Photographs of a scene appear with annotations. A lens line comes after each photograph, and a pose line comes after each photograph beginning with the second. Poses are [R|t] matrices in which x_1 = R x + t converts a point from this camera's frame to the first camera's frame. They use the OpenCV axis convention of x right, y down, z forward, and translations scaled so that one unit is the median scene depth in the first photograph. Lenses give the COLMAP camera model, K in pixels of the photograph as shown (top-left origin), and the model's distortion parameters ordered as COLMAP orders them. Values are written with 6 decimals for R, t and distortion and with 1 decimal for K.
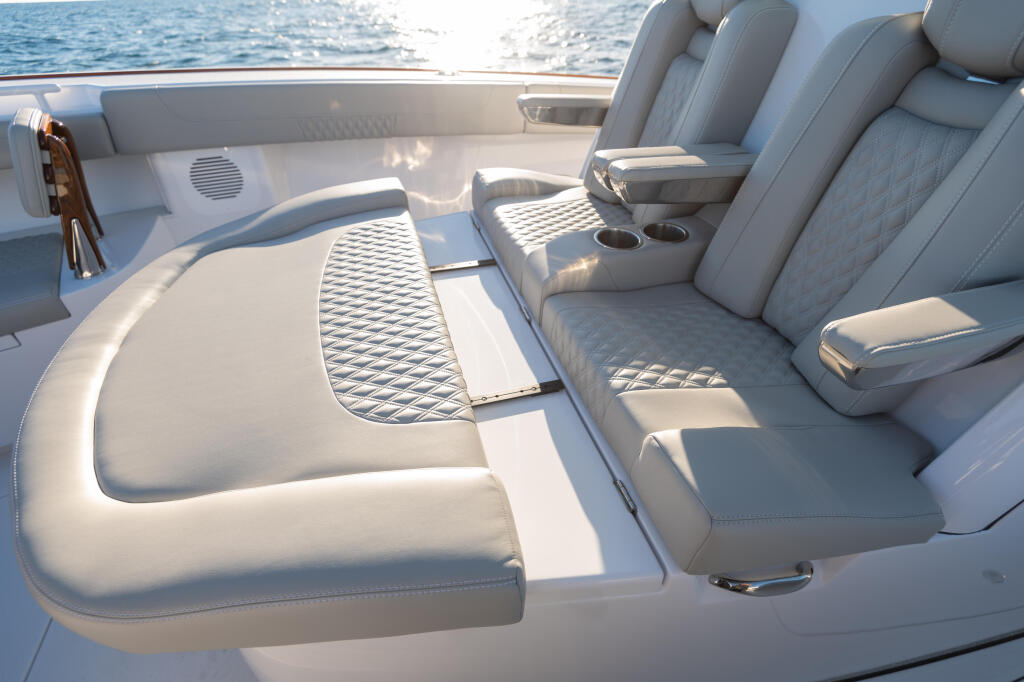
lens RADIAL K [[456.3, 0, 512.0], [0, 456.3, 341.0], [0, 0, 1]] dist [0.000428, 0.000232]
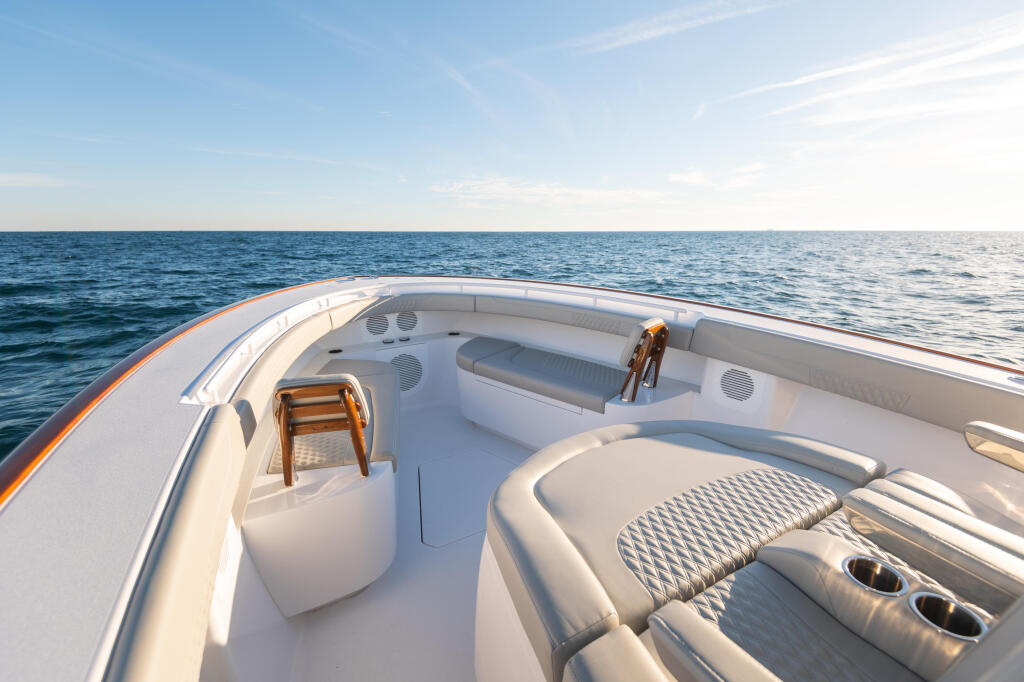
lens RADIAL K [[456.3, 0, 512.0], [0, 456.3, 341.0], [0, 0, 1]] dist [0.000428, 0.000232]
pose [[0.275320, 0.261510, -0.925101, 0.513671], [-0.622674, 0.781669, 0.035650, -0.121999], [0.732446, 0.566221, 0.378045, -0.095133]]
